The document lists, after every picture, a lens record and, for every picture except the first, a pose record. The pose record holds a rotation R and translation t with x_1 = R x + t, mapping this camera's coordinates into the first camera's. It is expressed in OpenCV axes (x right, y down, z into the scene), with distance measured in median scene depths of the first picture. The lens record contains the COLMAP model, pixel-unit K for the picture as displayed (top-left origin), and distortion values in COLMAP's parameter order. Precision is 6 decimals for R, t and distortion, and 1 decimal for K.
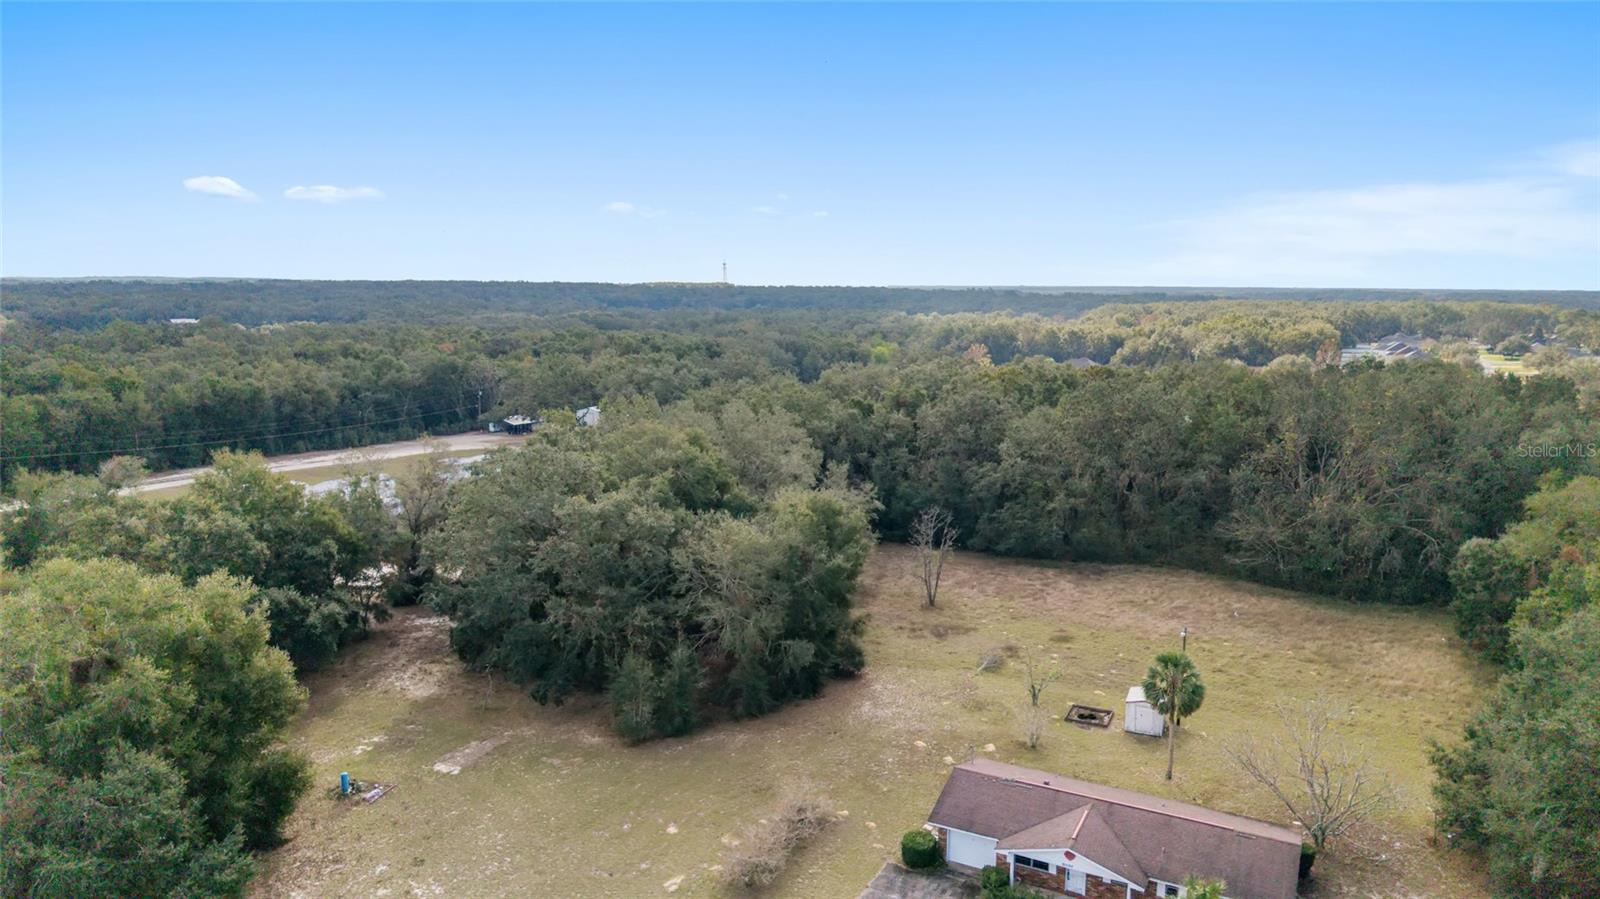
lens RADIAL K [[1068.3, 0, 797.5], [0, 1068.3, 451.2], [0, 0, 1]] dist [0.040923, -0.048242]
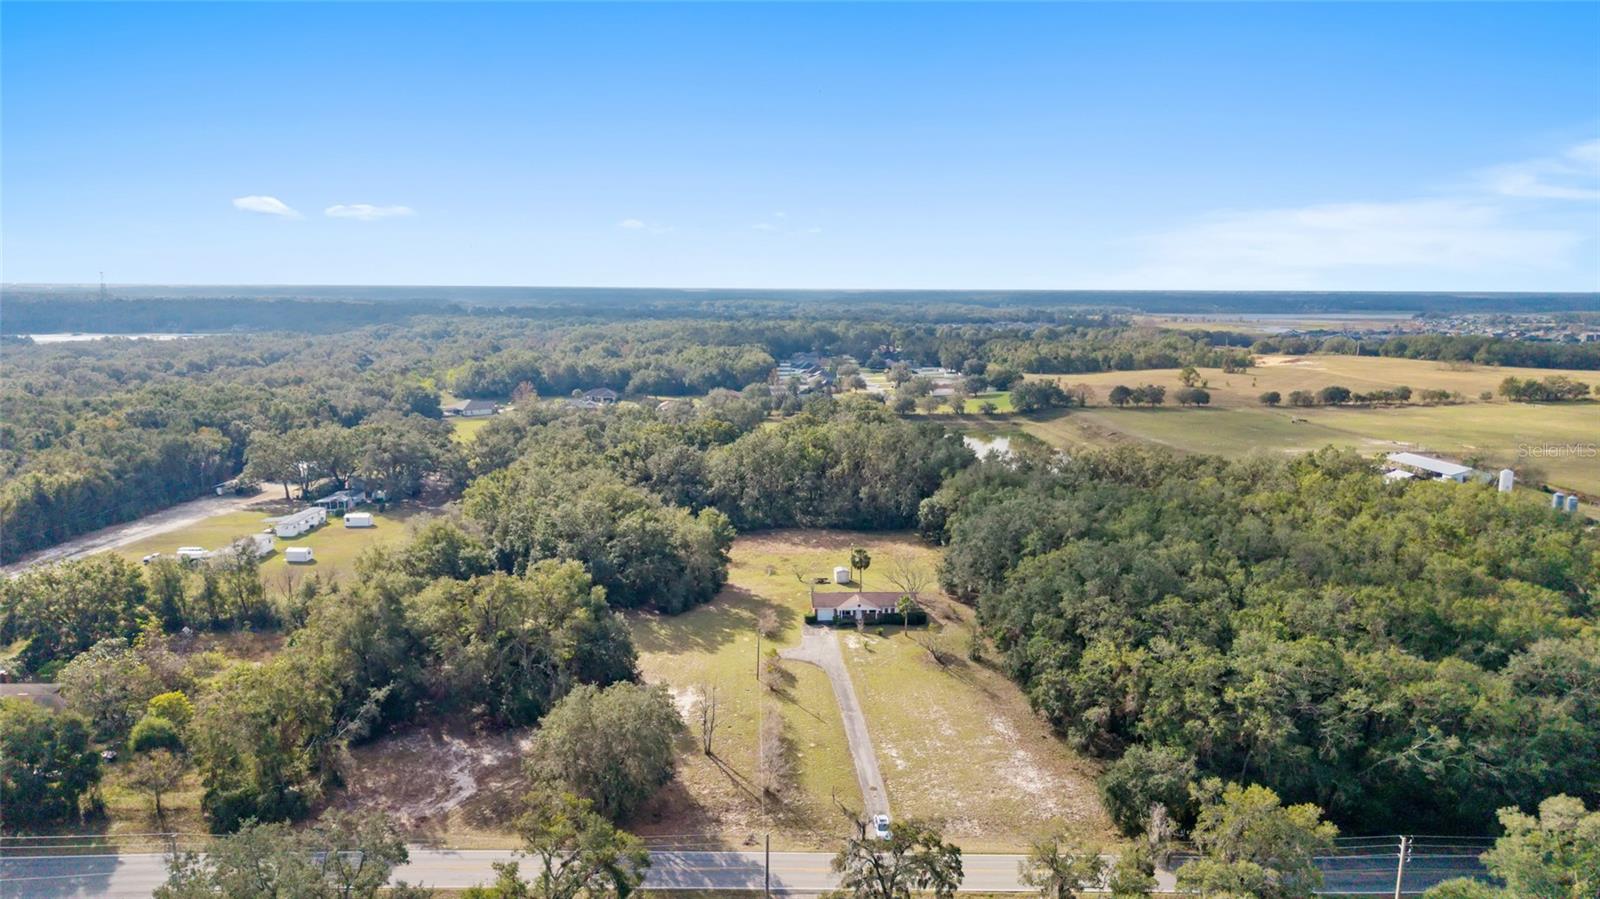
lens RADIAL K [[1068.3, 0, 800.8], [0, 1068.3, 451.4], [0, 0, 1]] dist [0.040923, -0.048242]
pose [[0.858344, -0.081487, 0.506562, -0.787036], [0.080864, 0.996453, 0.023274, -0.099411], [-0.506662, 0.020986, 0.861889, -0.908373]]
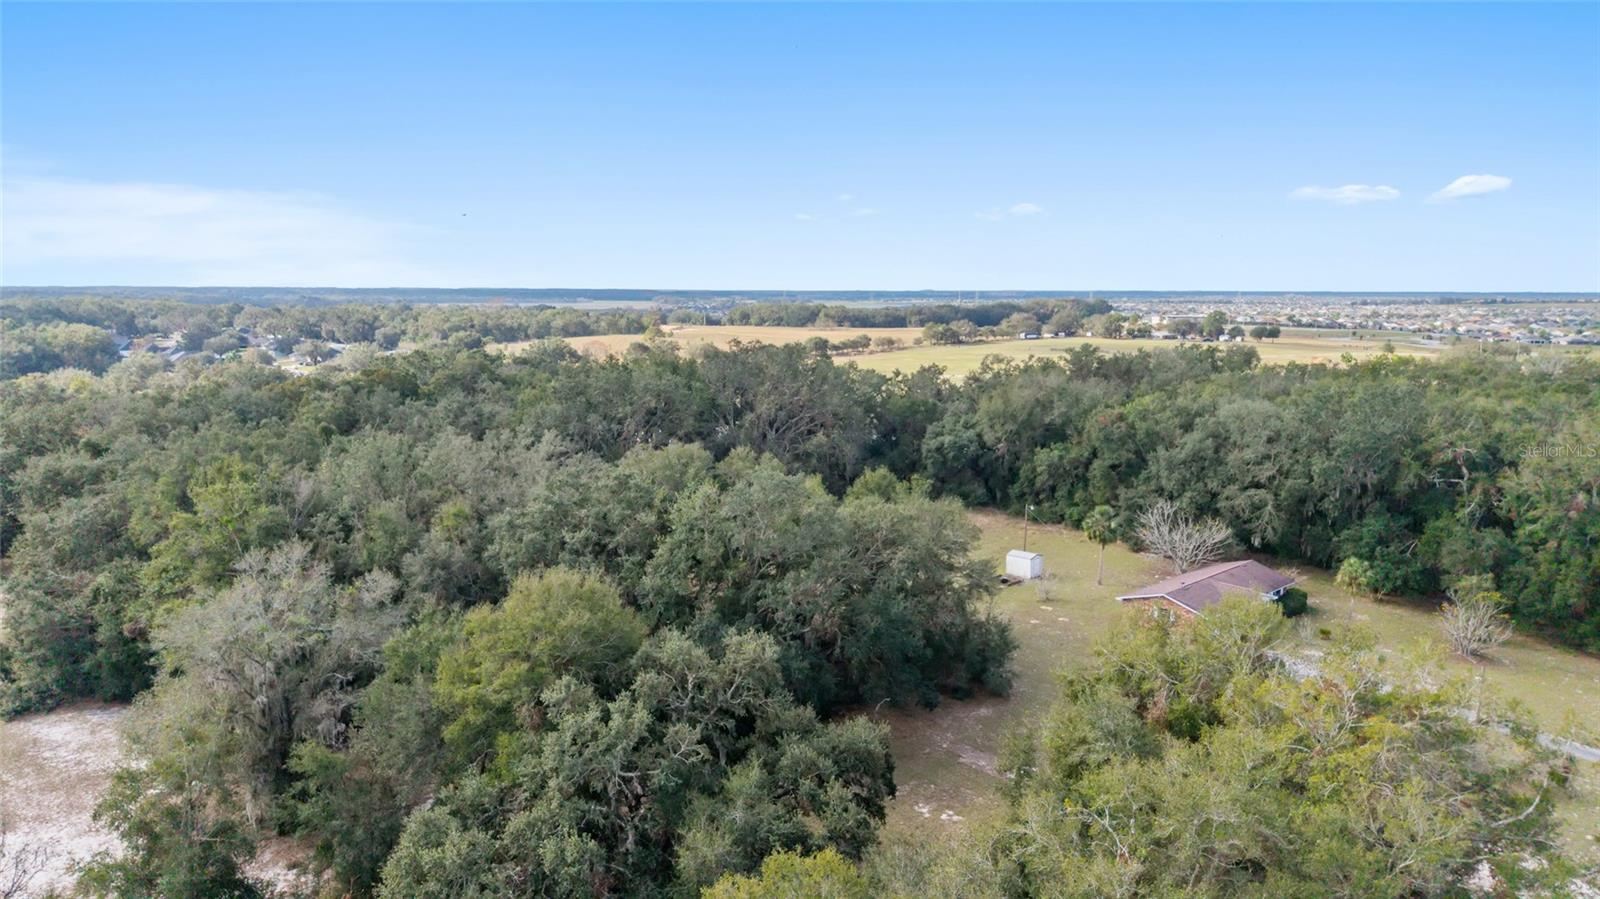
lens RADIAL K [[1068.3, 0, 807.6], [0, 1068.3, 453.1], [0, 0, 1]] dist [0.040923, -0.048242]
pose [[0.327624, -0.150381, 0.932764, -0.856875], [0.144472, 0.983616, 0.107835, -0.091112], [-0.933697, 0.099429, 0.343982, 0.529489]]
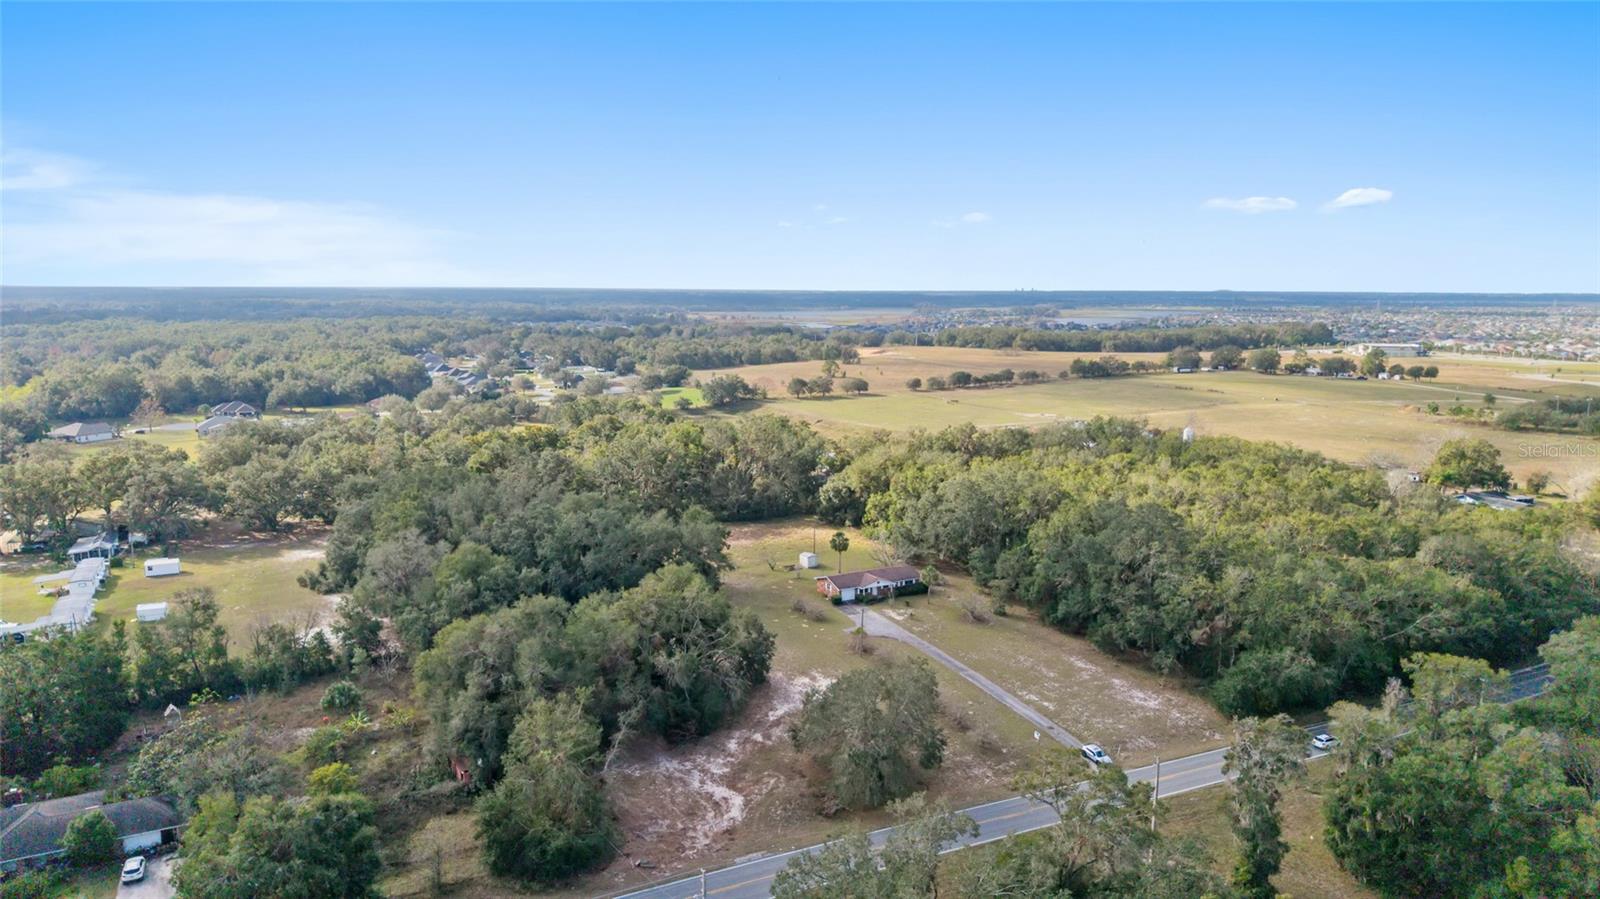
lens RADIAL K [[1068.3, 0, 805.8], [0, 1068.3, 448.0], [0, 0, 1]] dist [0.040923, -0.048242]
pose [[0.556701, -0.128548, 0.820707, -1.398413], [0.128709, 0.989372, 0.067661, -0.173483], [-0.820682, 0.067965, 0.567329, -0.436511]]
